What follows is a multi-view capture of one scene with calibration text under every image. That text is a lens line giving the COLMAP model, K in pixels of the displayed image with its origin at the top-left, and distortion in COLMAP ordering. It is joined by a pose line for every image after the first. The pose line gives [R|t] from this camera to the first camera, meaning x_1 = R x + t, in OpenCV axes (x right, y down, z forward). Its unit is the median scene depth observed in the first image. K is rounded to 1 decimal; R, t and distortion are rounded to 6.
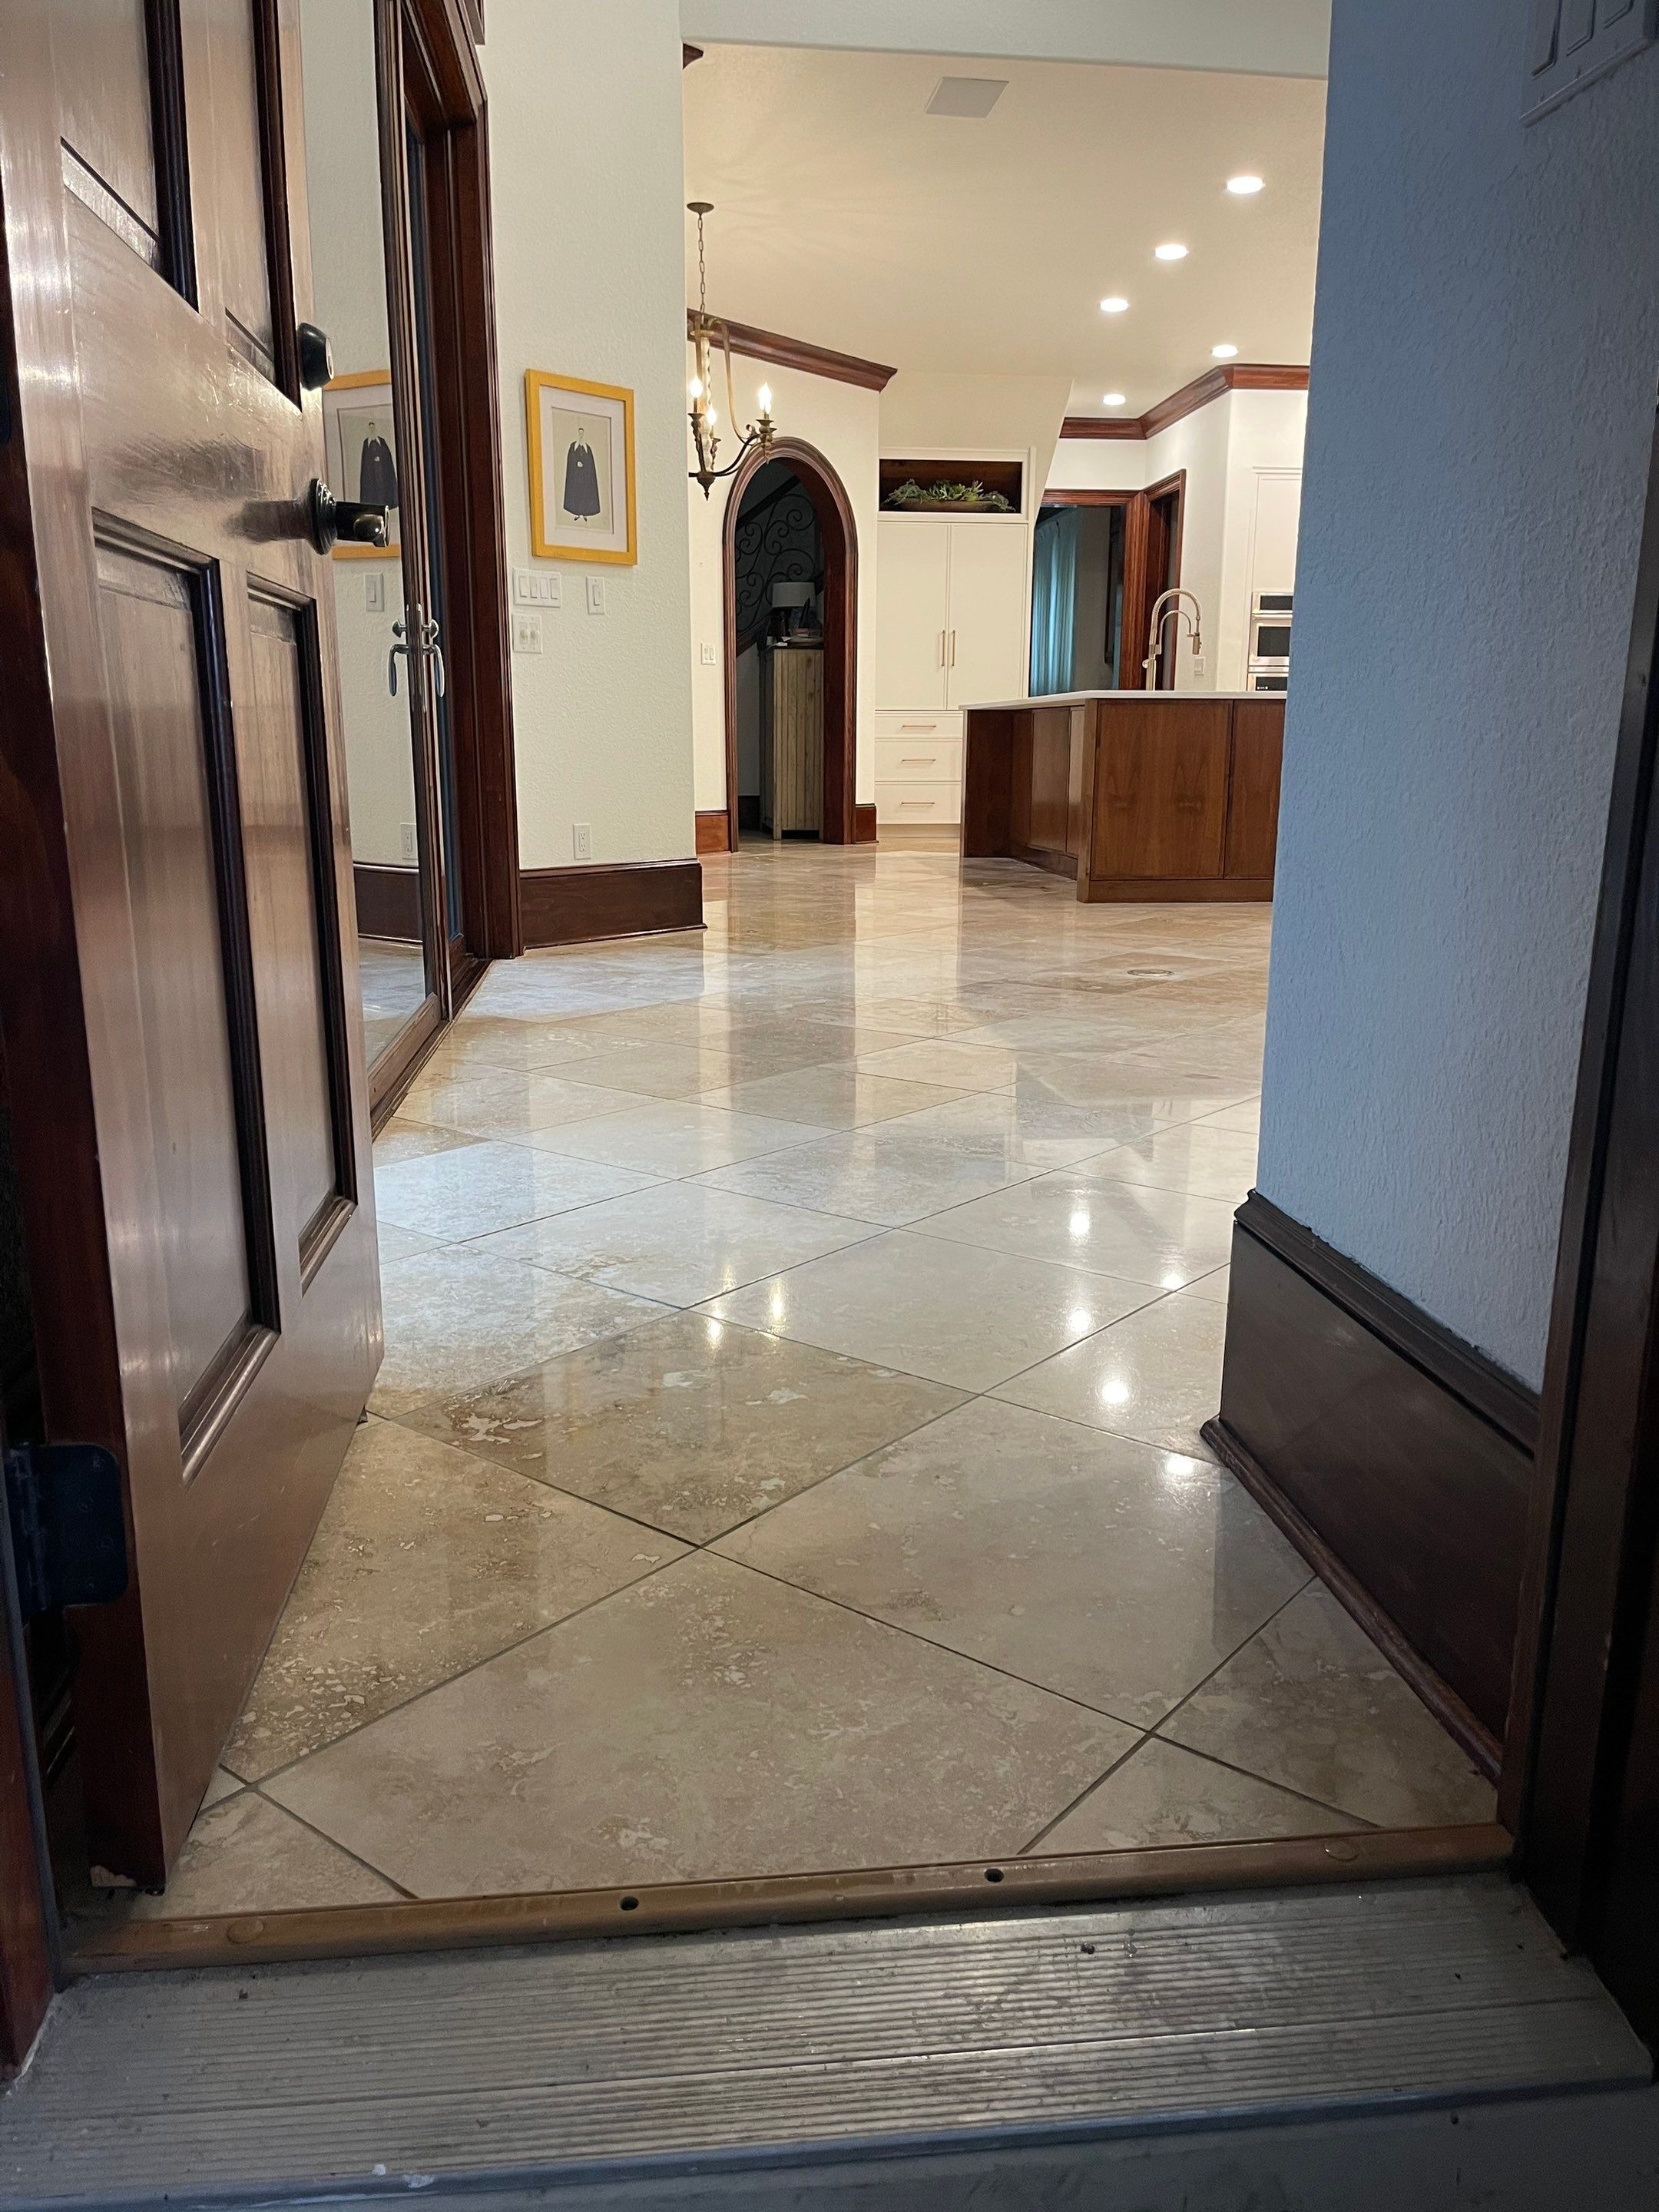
lens RADIAL K [[1671.8, 0, 825.8], [0, 1671.8, 1127.0], [0, 0, 1]] dist [0.073195, -0.099508]
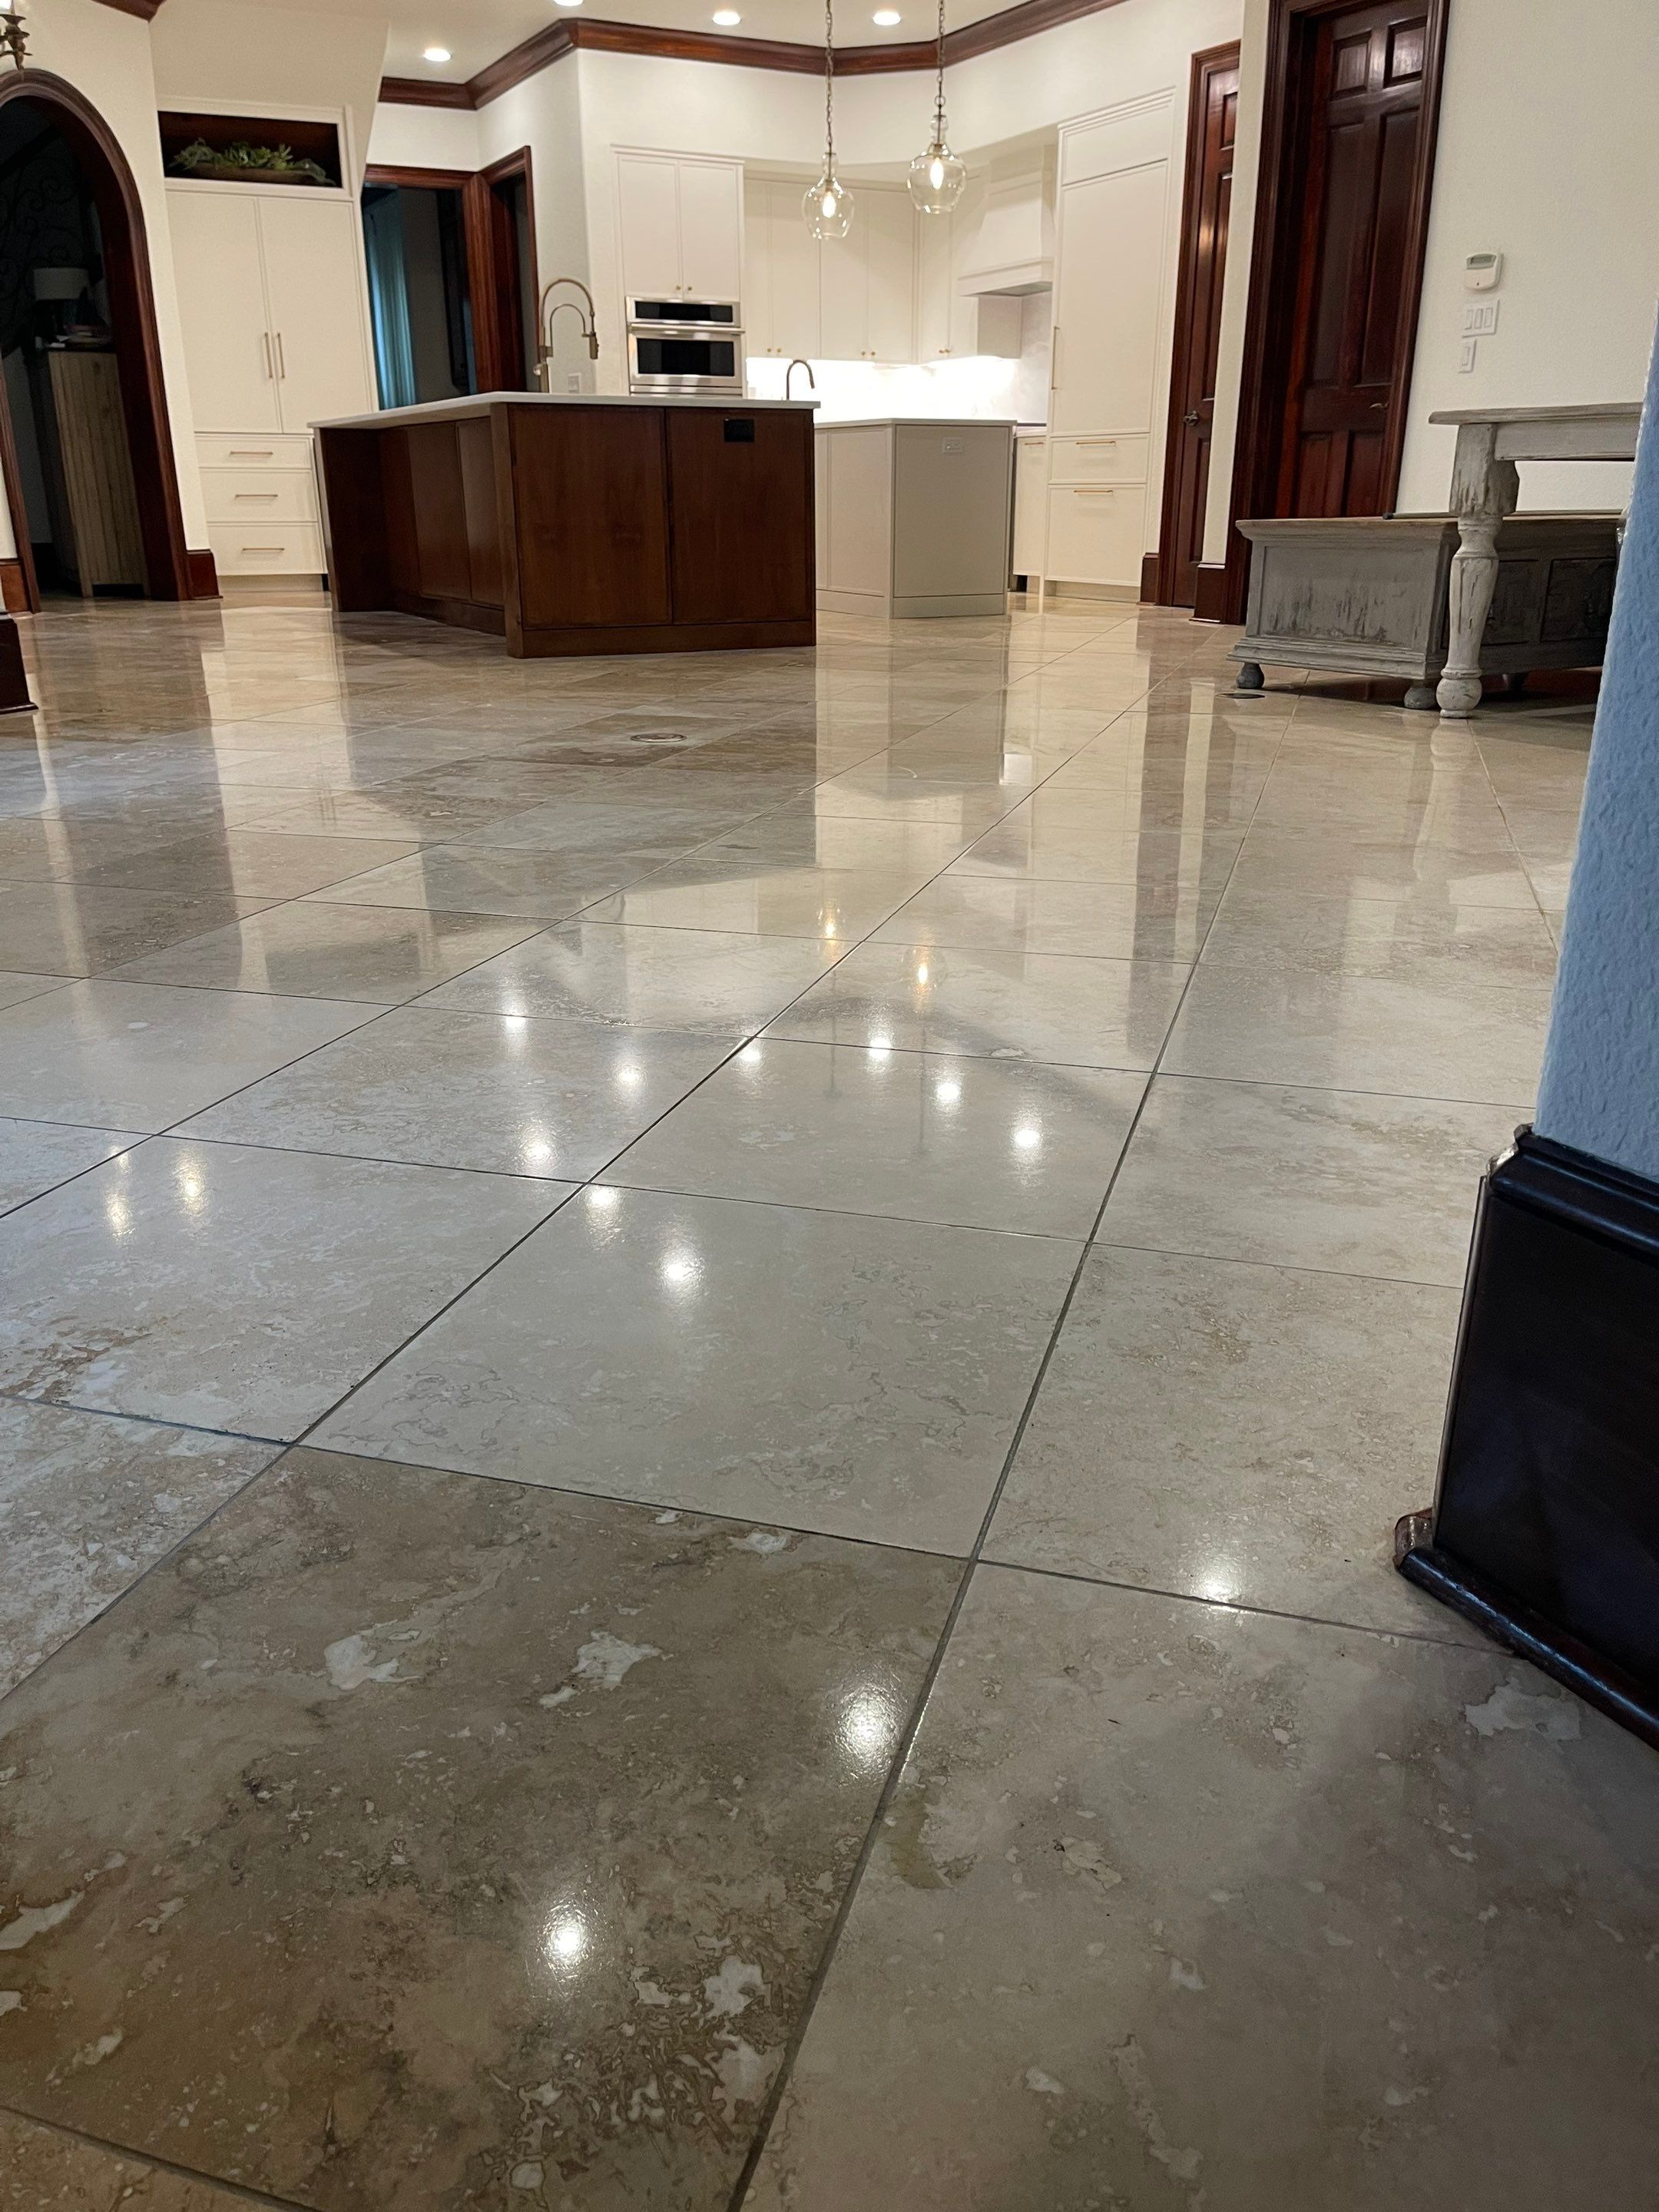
lens RADIAL K [[1671.8, 0, 831.6], [0, 1671.8, 1119.0], [0, 0, 1]] dist [0.073195, -0.099508]
pose [[0.926296, -0.138077, 0.350586, -0.021255], [0.091892, 0.985126, 0.145197, -0.010552], [-0.365420, -0.102279, 0.925207, 0.101445]]
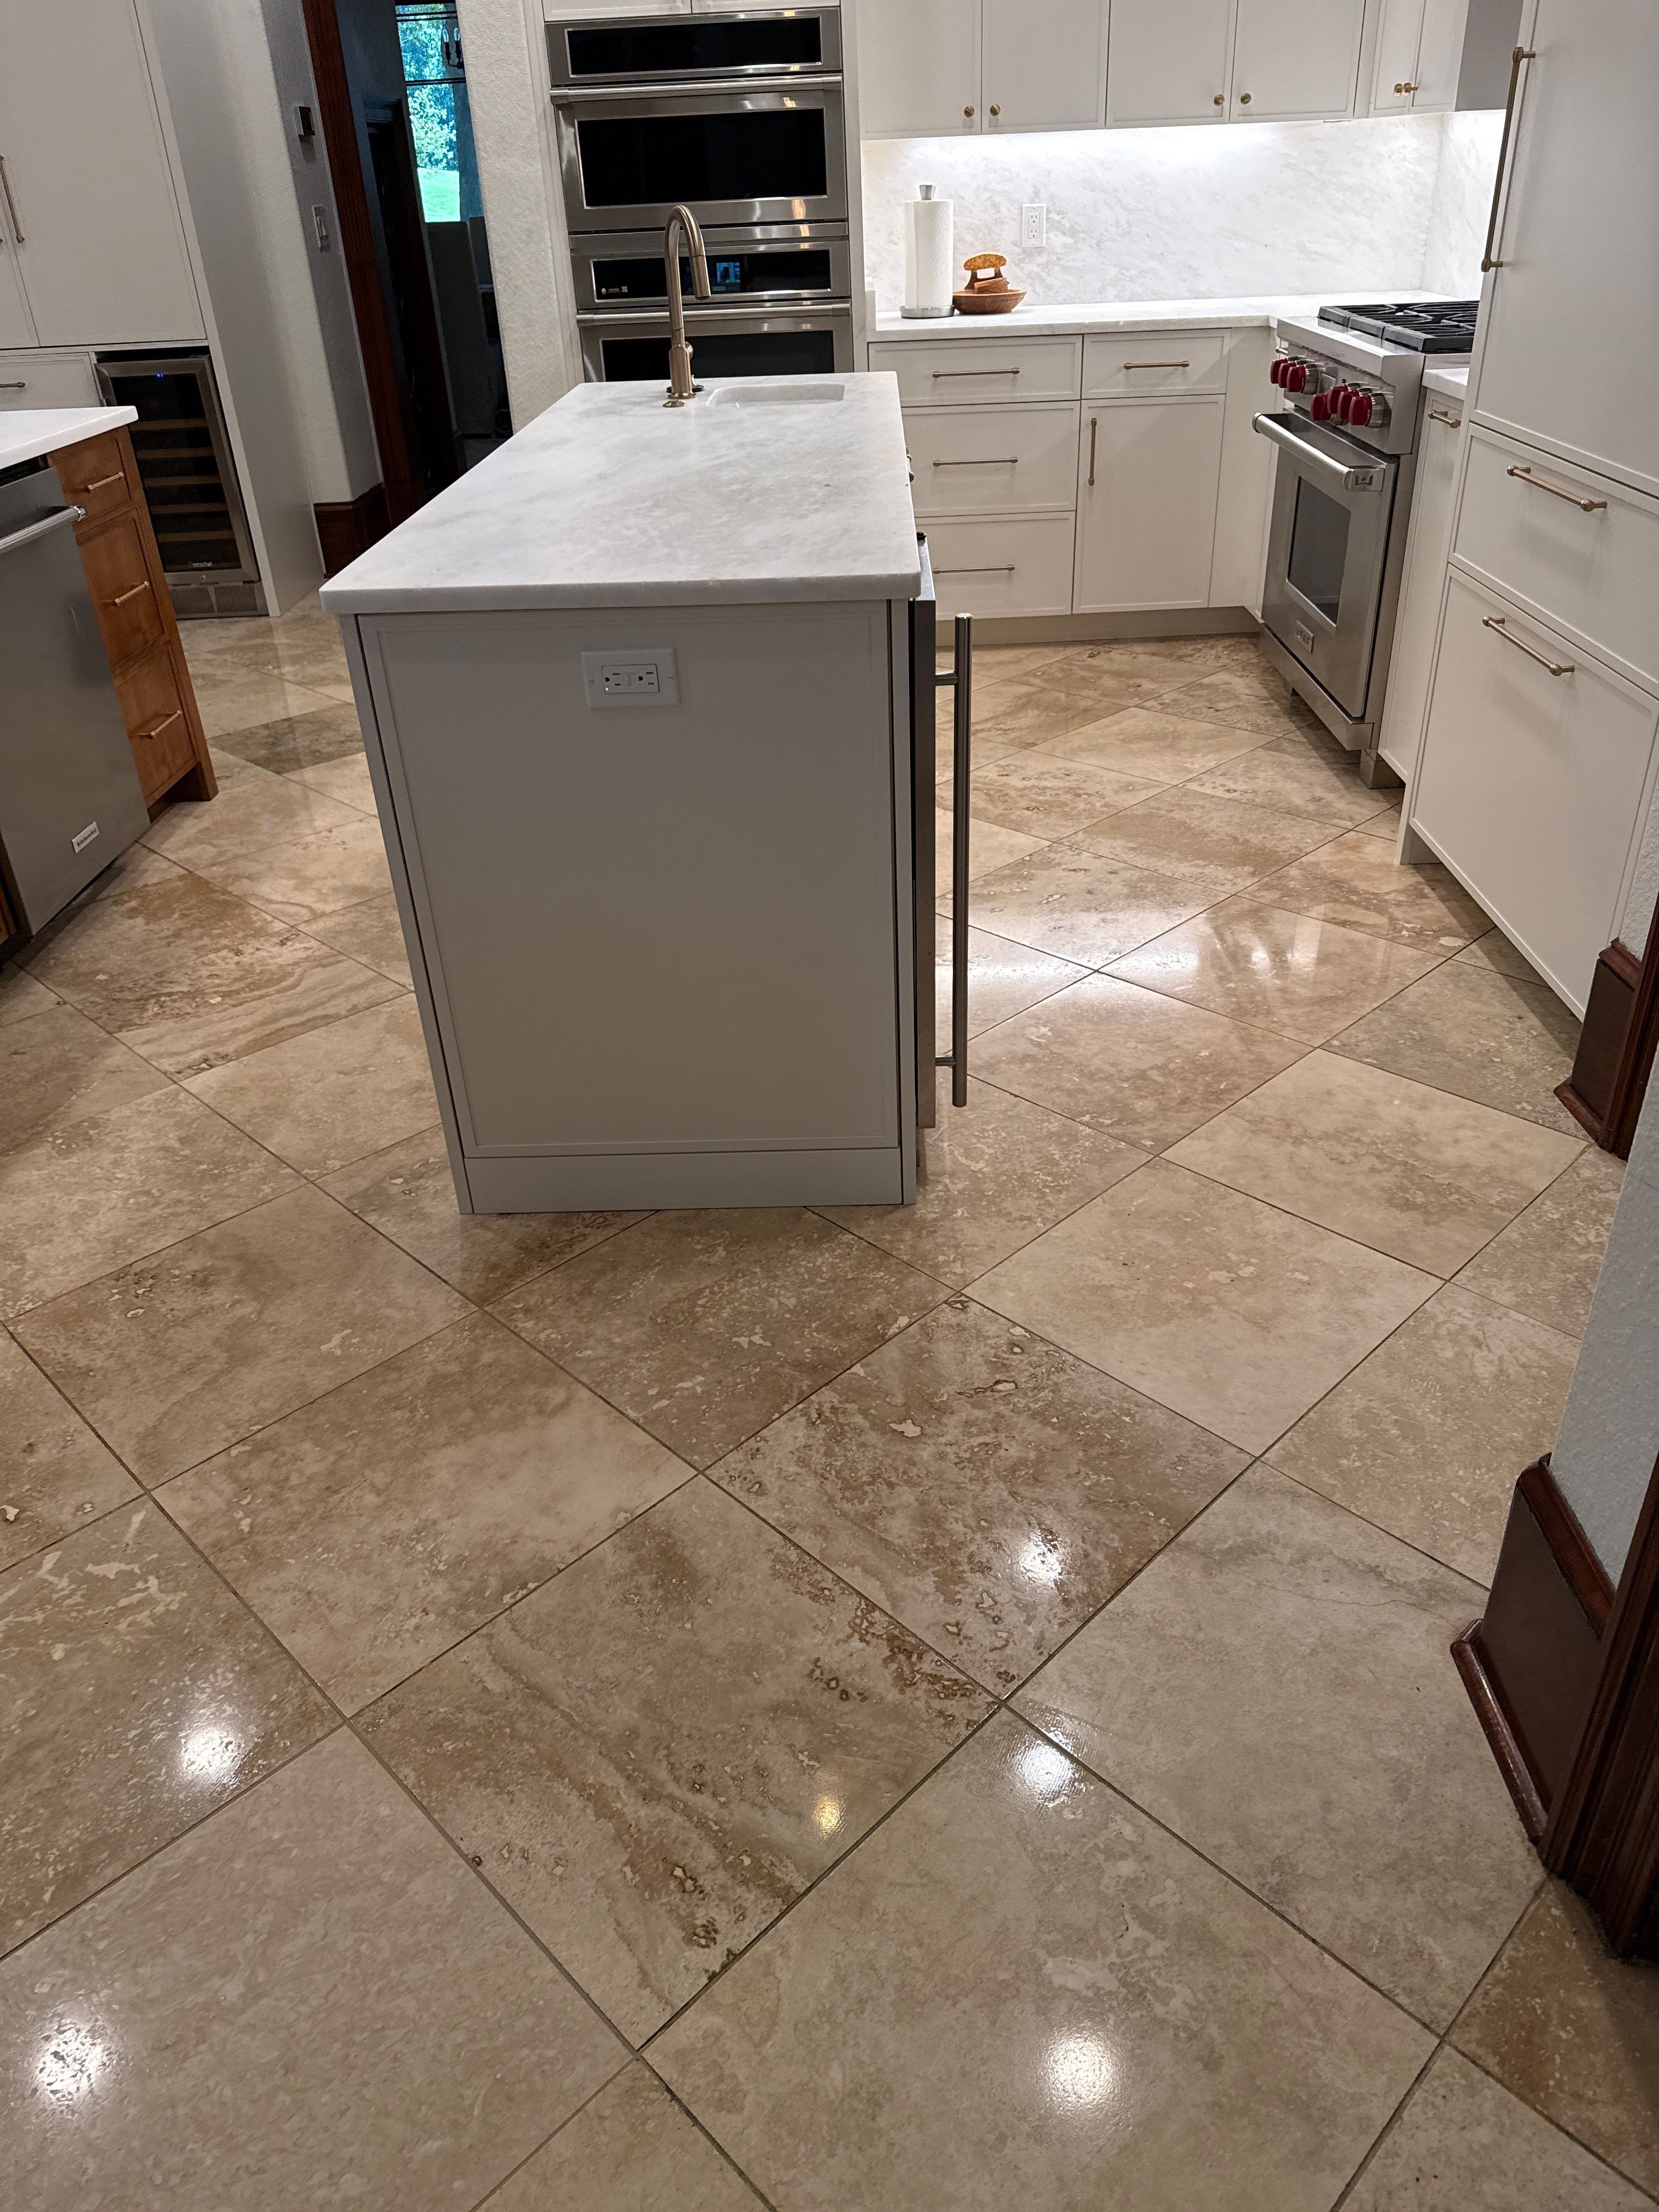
lens RADIAL K [[1557.0, 0, 837.8], [0, 1557.0, 1084.5], [0, 0, 1]] dist [0.029457, -0.038138]
pose [[0.992884, 0.018540, -0.117635, 0.407897], [0.017659, 0.953964, 0.299401, -0.215512], [0.117771, -0.299348, 0.946848, 0.671842]]
